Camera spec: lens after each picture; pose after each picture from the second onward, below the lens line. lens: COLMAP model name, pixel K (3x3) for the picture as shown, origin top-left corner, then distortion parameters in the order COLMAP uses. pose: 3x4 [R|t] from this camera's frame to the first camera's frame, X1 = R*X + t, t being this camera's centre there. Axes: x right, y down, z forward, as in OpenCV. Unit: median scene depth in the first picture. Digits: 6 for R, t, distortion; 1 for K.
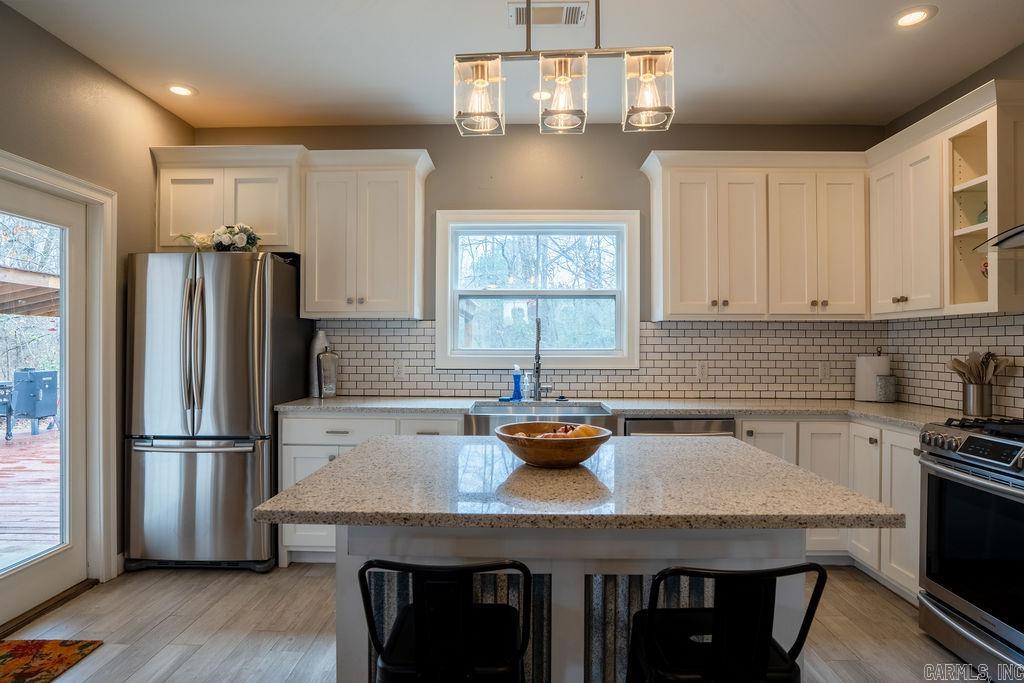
lens RADIAL K [[565.4, 0, 512.0], [0, 565.4, 341.5], [0, 0, 1]] dist [-0.054715, 0.027767]
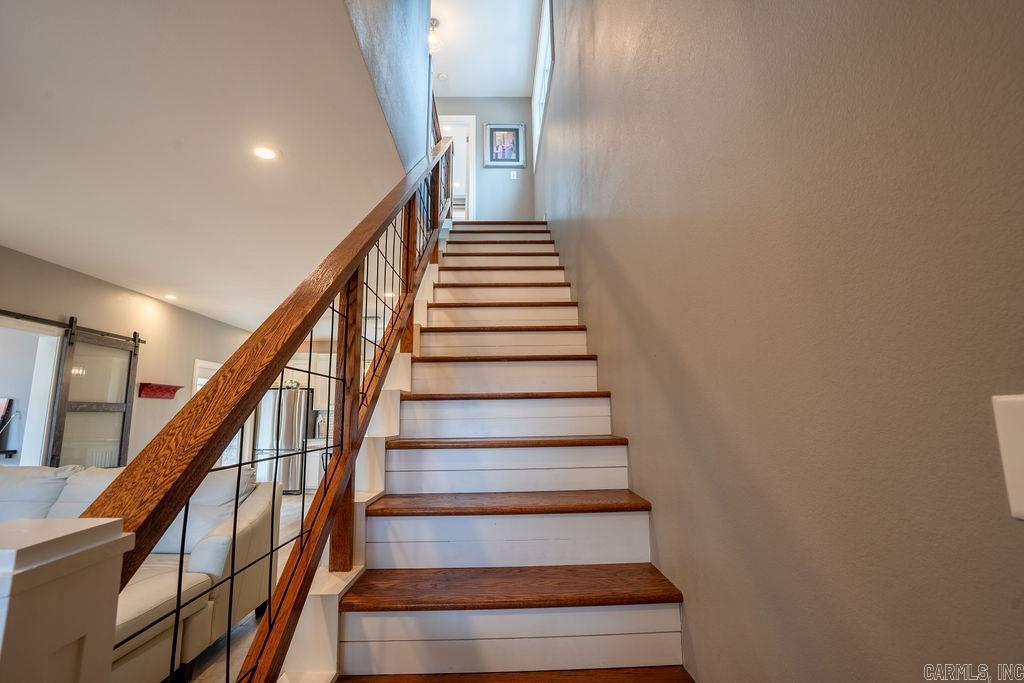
lens RADIAL K [[472.6, 0, 512.0], [0, 472.6, 341.5], [0, 0, 1]] dist [-0.071487, 0.026716]
pose [[0.998751, -0.003755, 0.049828, 0.567405], [0.011437, 0.987880, -0.154797, -0.007263], [-0.048643, 0.155173, 0.986689, -1.585504]]
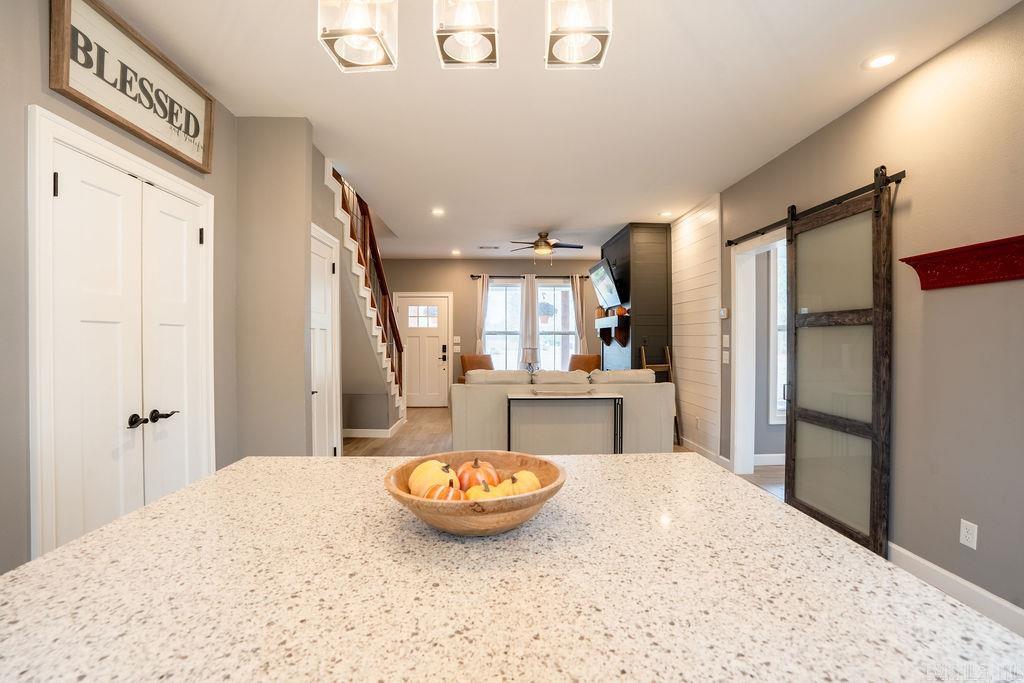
lens RADIAL K [[472.6, 0, 512.0], [0, 472.6, 341.5], [0, 0, 1]] dist [-0.071487, 0.026716]
pose [[-0.998354, 0.000342, -0.057355, 0.029988], [0.000071, 0.999989, 0.004714, 0.002324], [0.057356, 0.004703, -0.998343, 0.802084]]
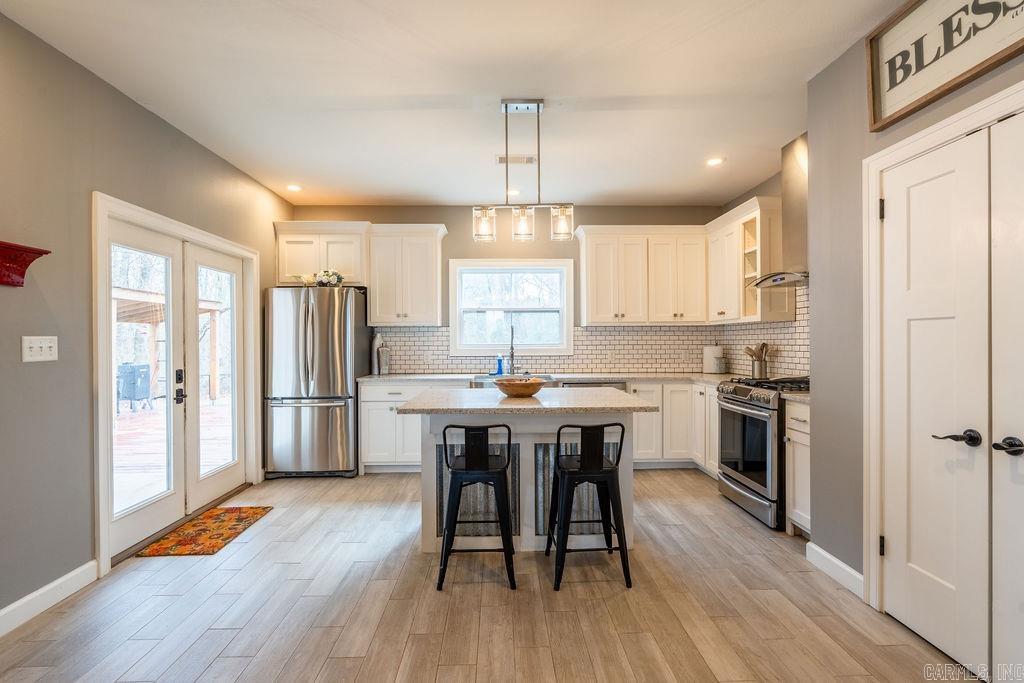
lens RADIAL K [[459.1, 0, 510.7], [0, 459.1, 342.1], [0, 0, 1]] dist [-0.002263, -0.000119]
pose [[0.998999, -0.008226, 0.043975, -0.019327], [0.007994, 0.999953, 0.005448, 0.001422], [-0.044018, -0.005091, 0.999018, -0.381761]]
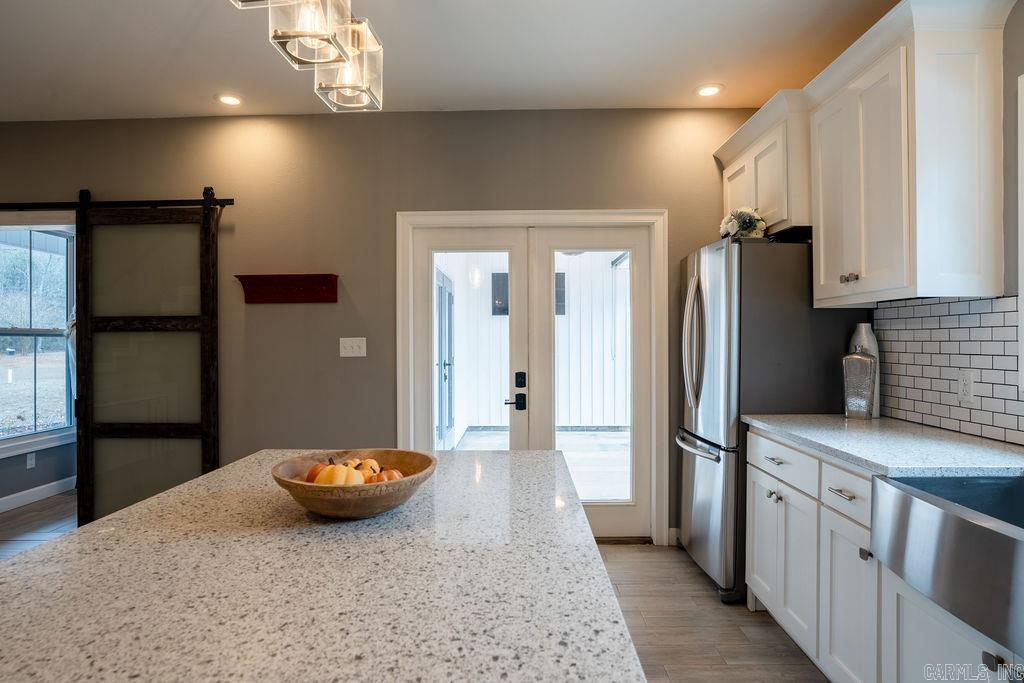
lens RADIAL K [[565.4, 0, 512.0], [0, 565.4, 341.5], [0, 0, 1]] dist [-0.054715, 0.027767]
pose [[-0.001586, -0.000515, -0.999999, 0.408139], [0.007162, 0.999974, -0.000526, 0.001087], [0.999973, -0.007163, -0.001583, 0.624474]]
